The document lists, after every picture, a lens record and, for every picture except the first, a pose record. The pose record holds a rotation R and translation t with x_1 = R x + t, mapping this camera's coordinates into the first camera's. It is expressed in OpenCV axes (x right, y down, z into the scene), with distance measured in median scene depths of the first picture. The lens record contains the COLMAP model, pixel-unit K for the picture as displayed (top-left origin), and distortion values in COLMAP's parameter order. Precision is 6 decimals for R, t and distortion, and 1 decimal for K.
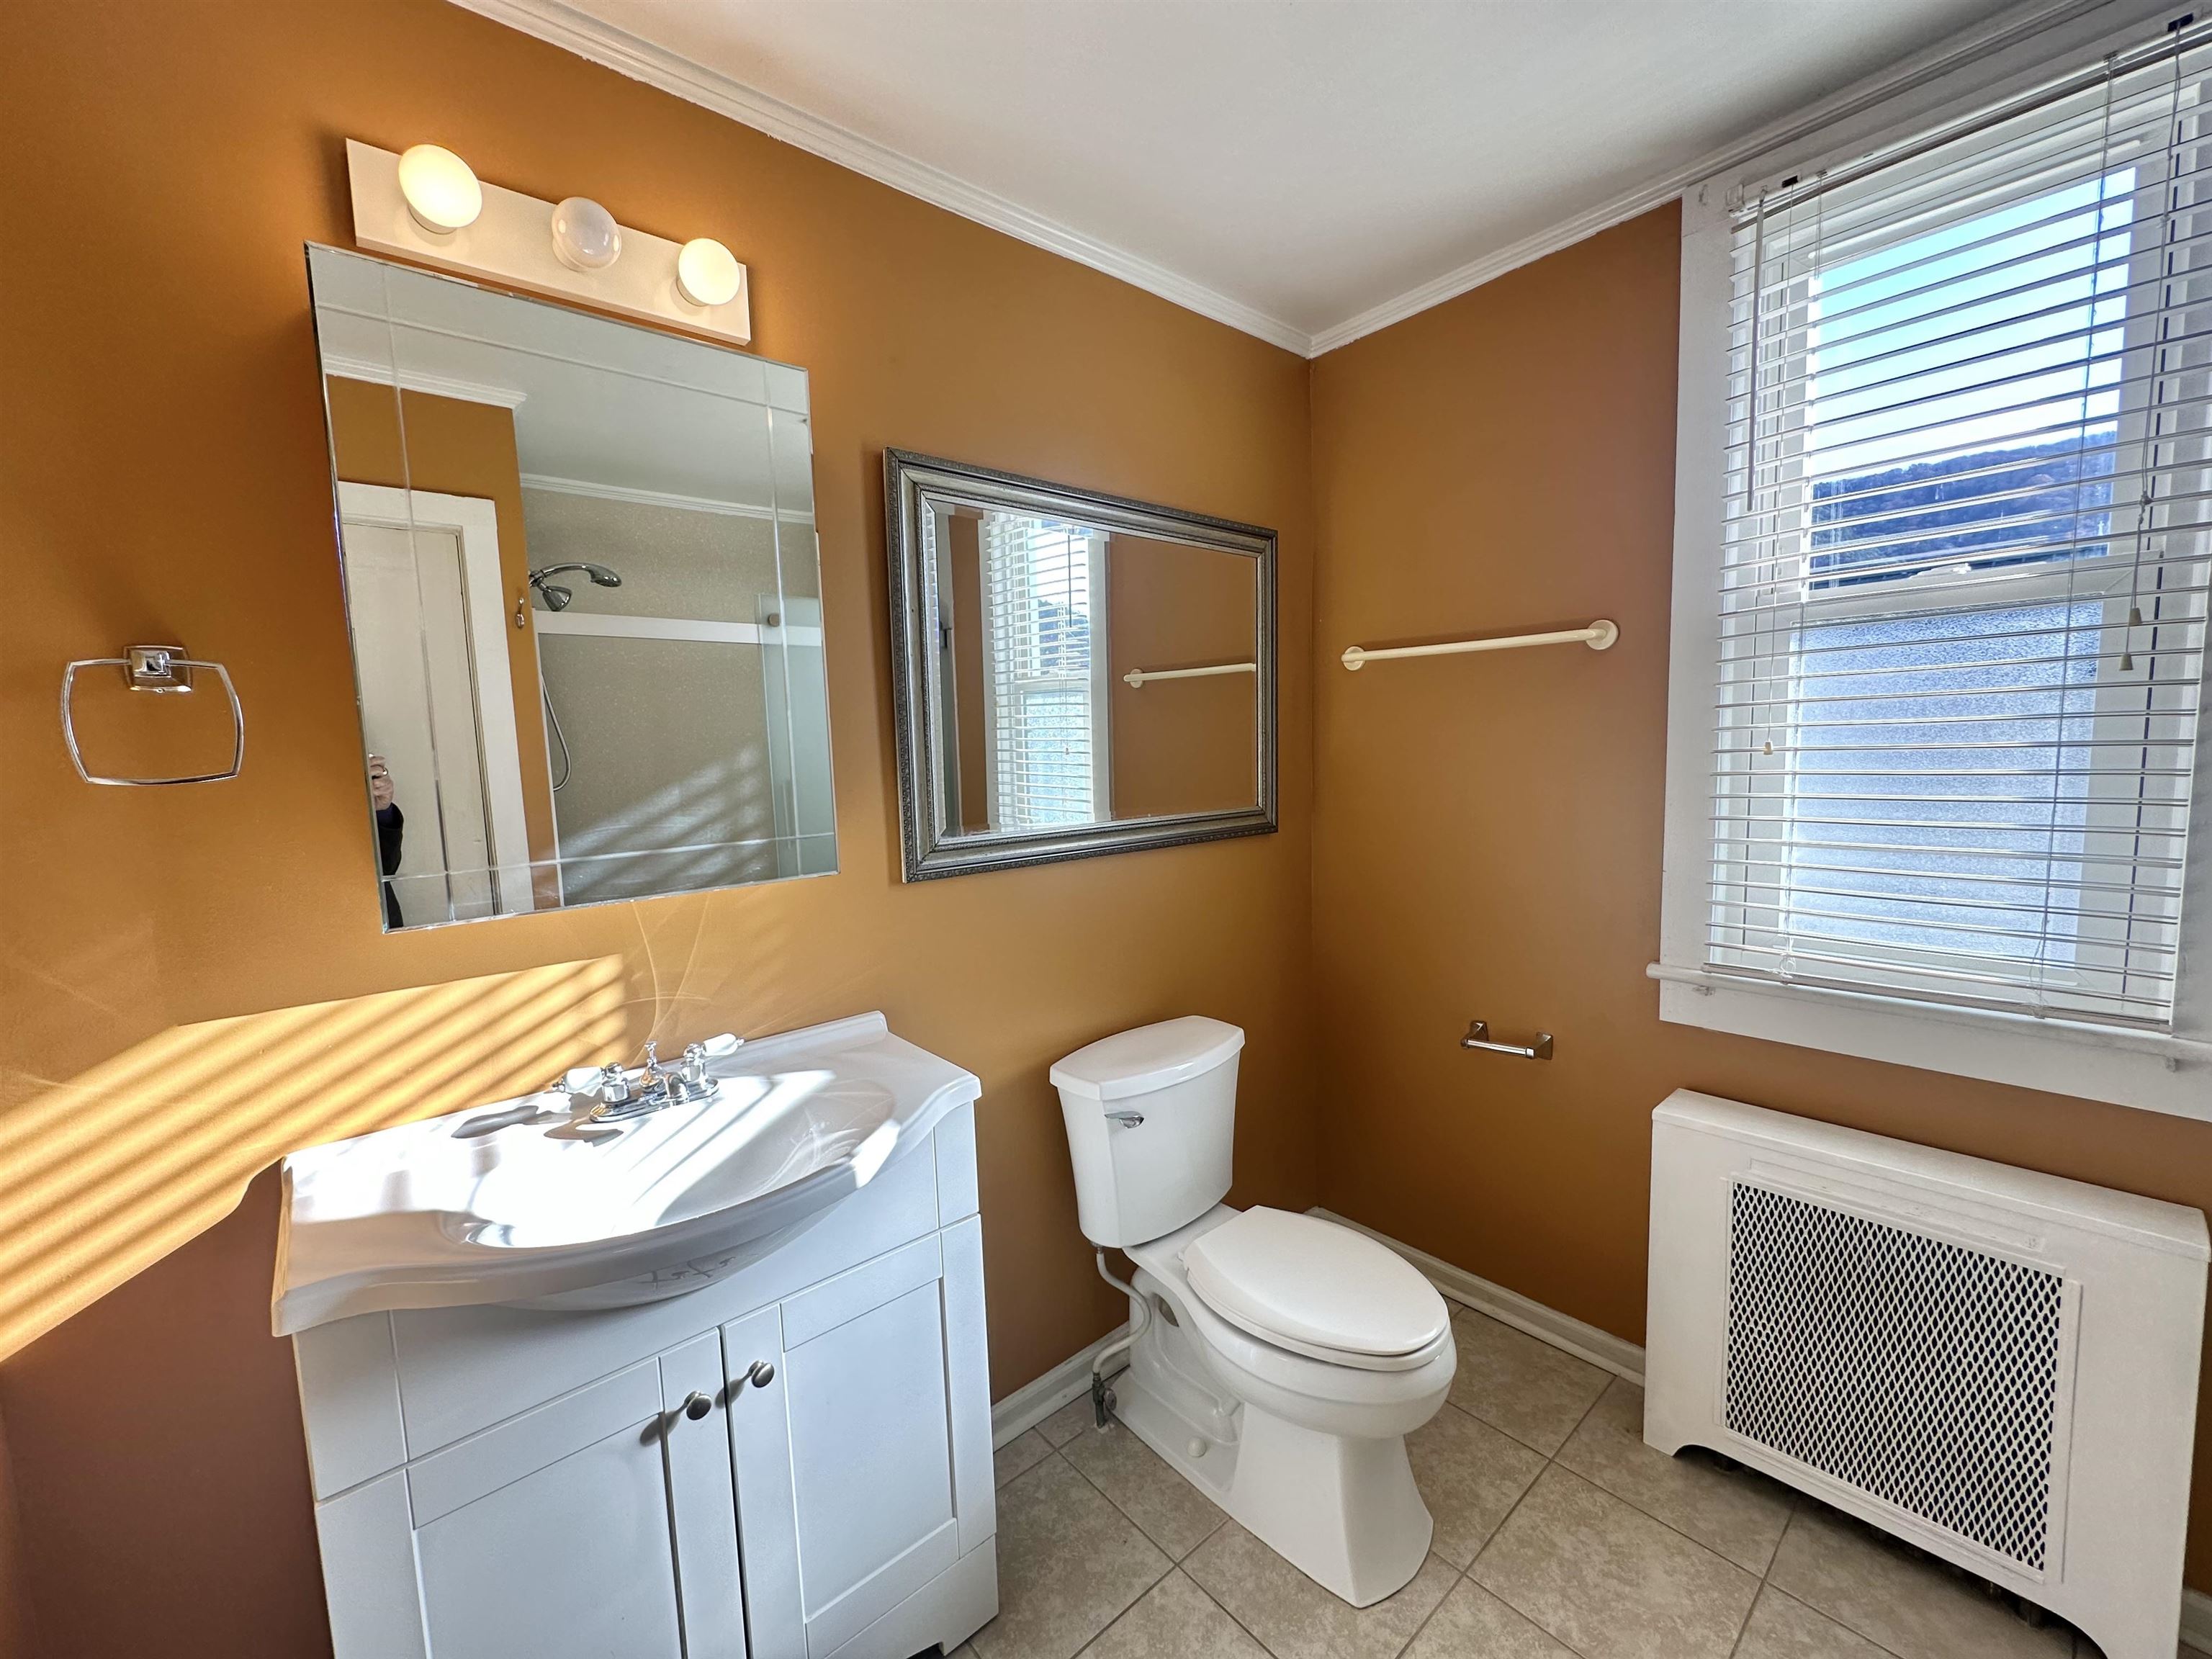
lens RADIAL K [[886.1, 0, 1106.8], [0, 886.1, 823.5], [0, 0, 1]] dist [-0.001768, 0.000357]
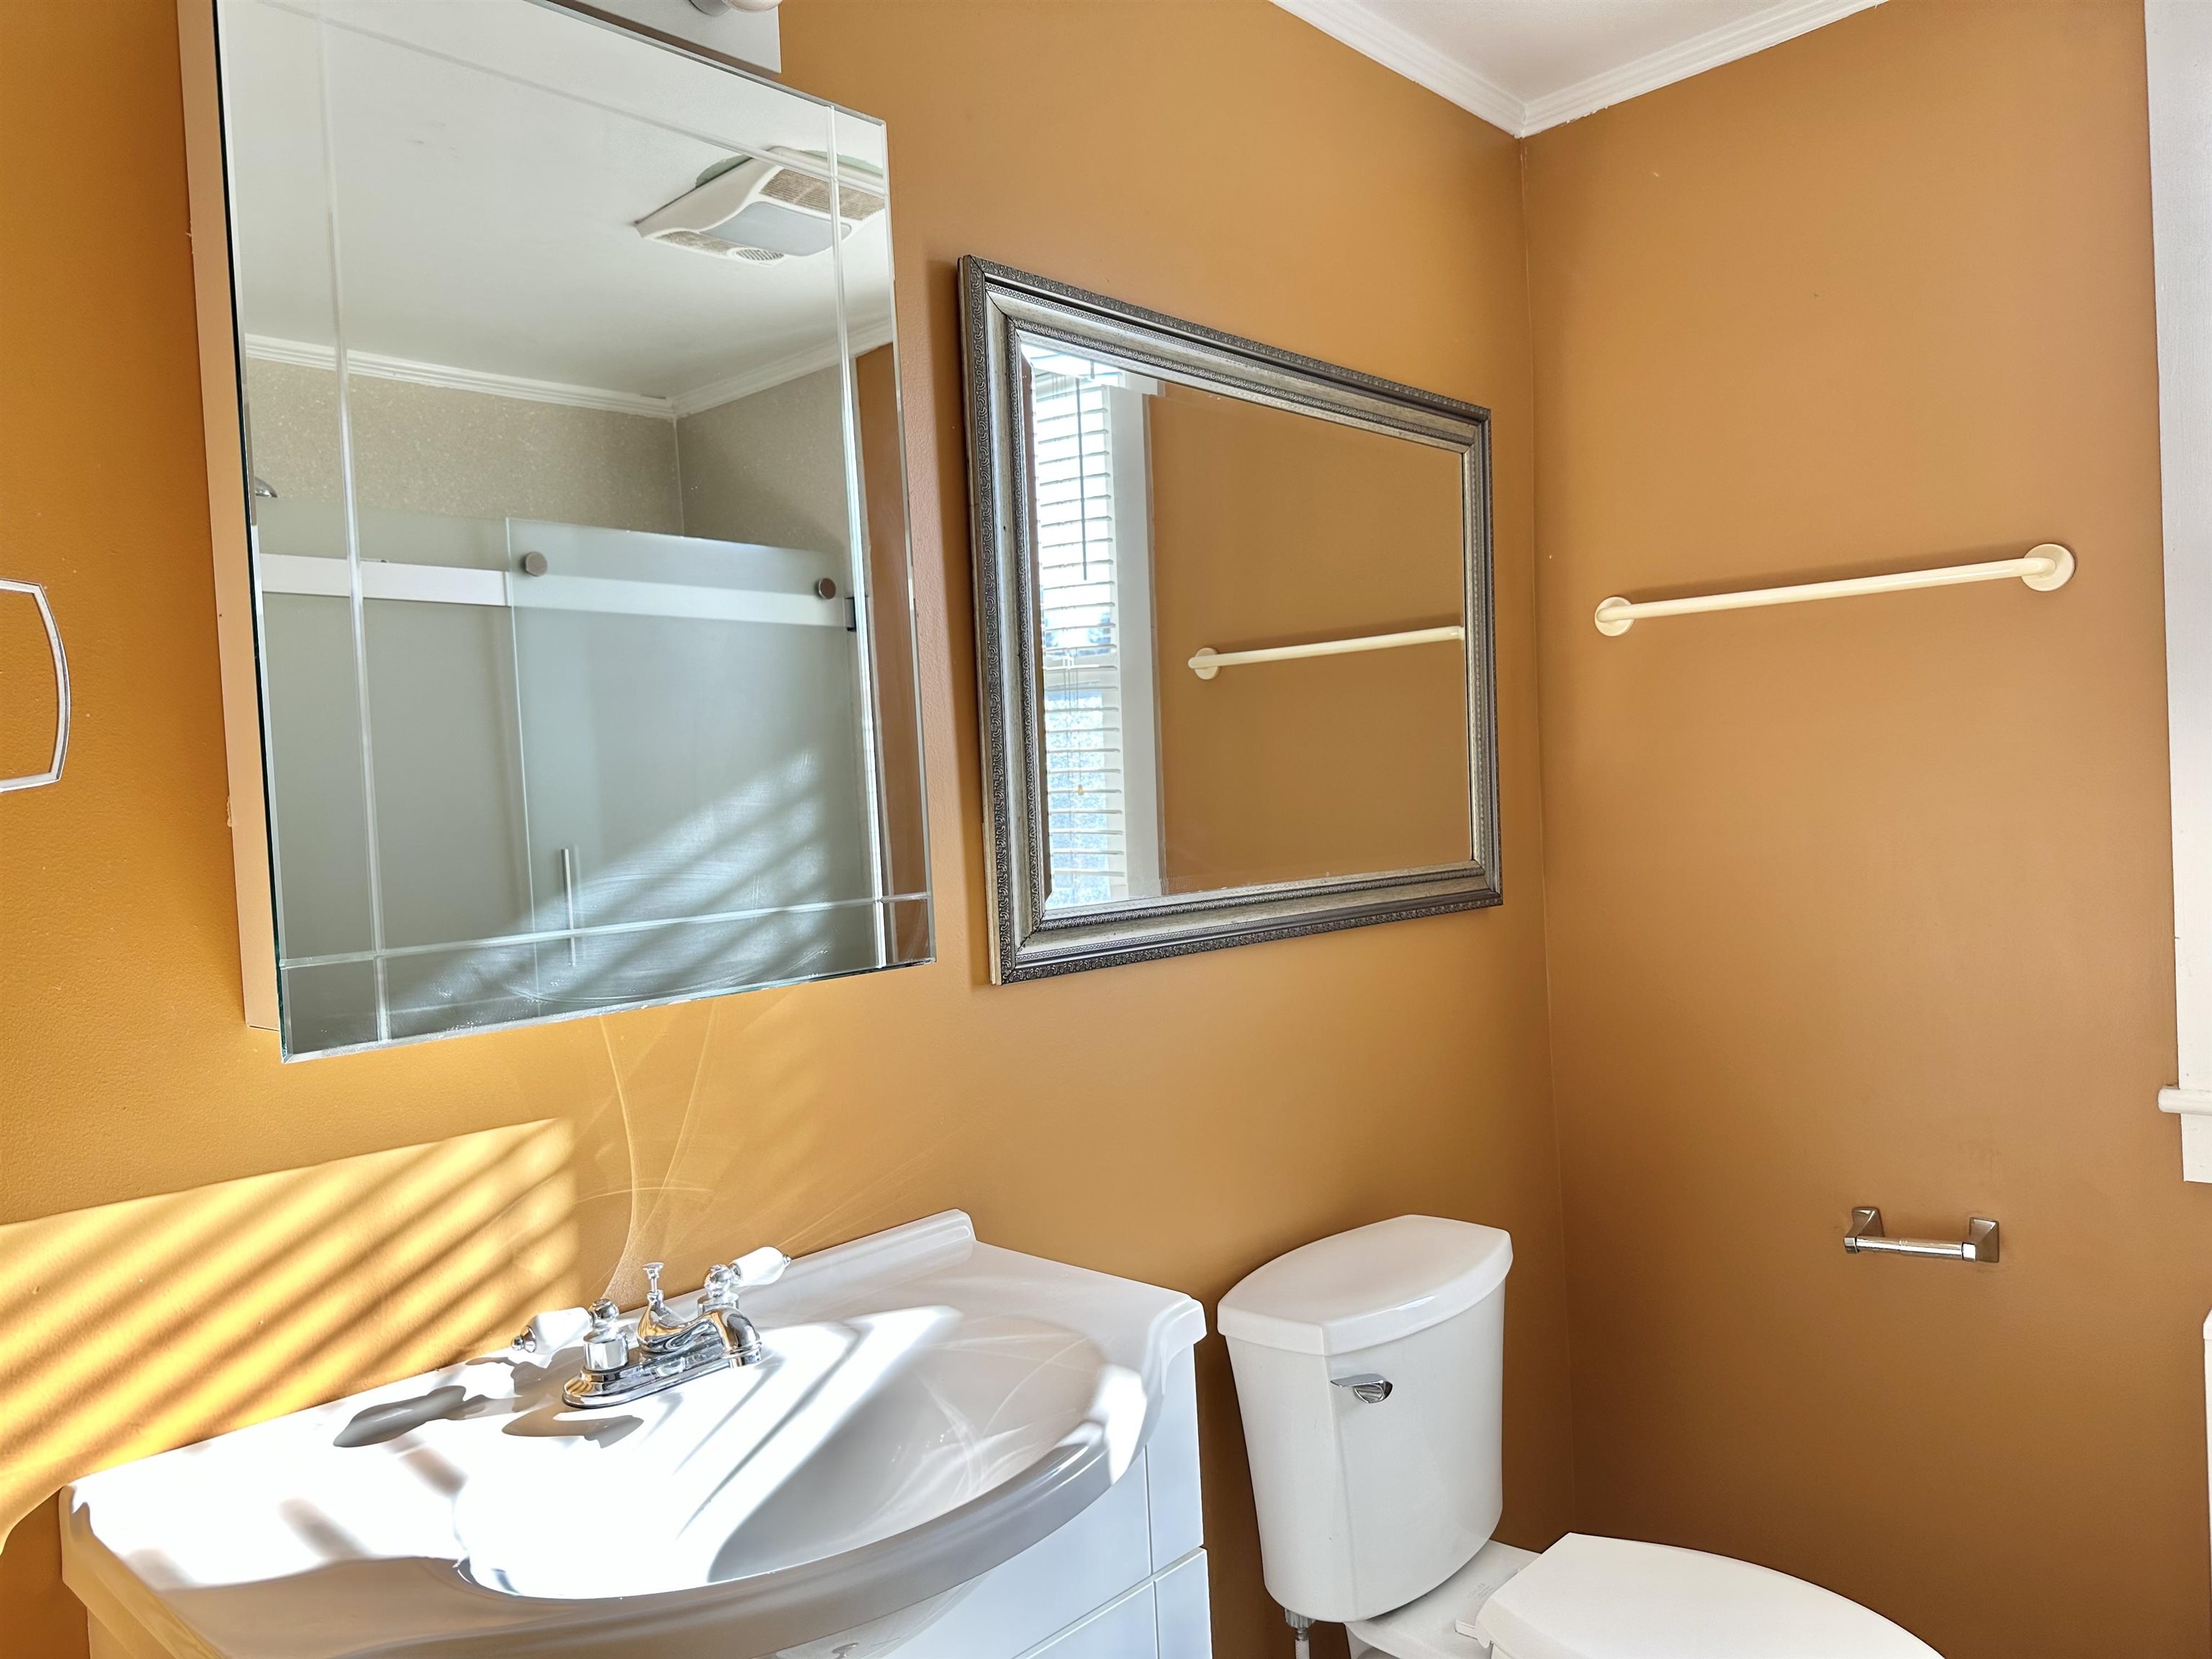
lens RADIAL K [[1562.5, 0, 1105.4], [0, 1562.5, 831.8], [0, 0, 1]] dist [0.034914, -0.044062]
pose [[0.994809, -0.020841, 0.099600, -0.259434], [0.028124, 0.996987, -0.072285, 0.042212], [-0.097793, 0.074711, 0.992398, -0.036368]]
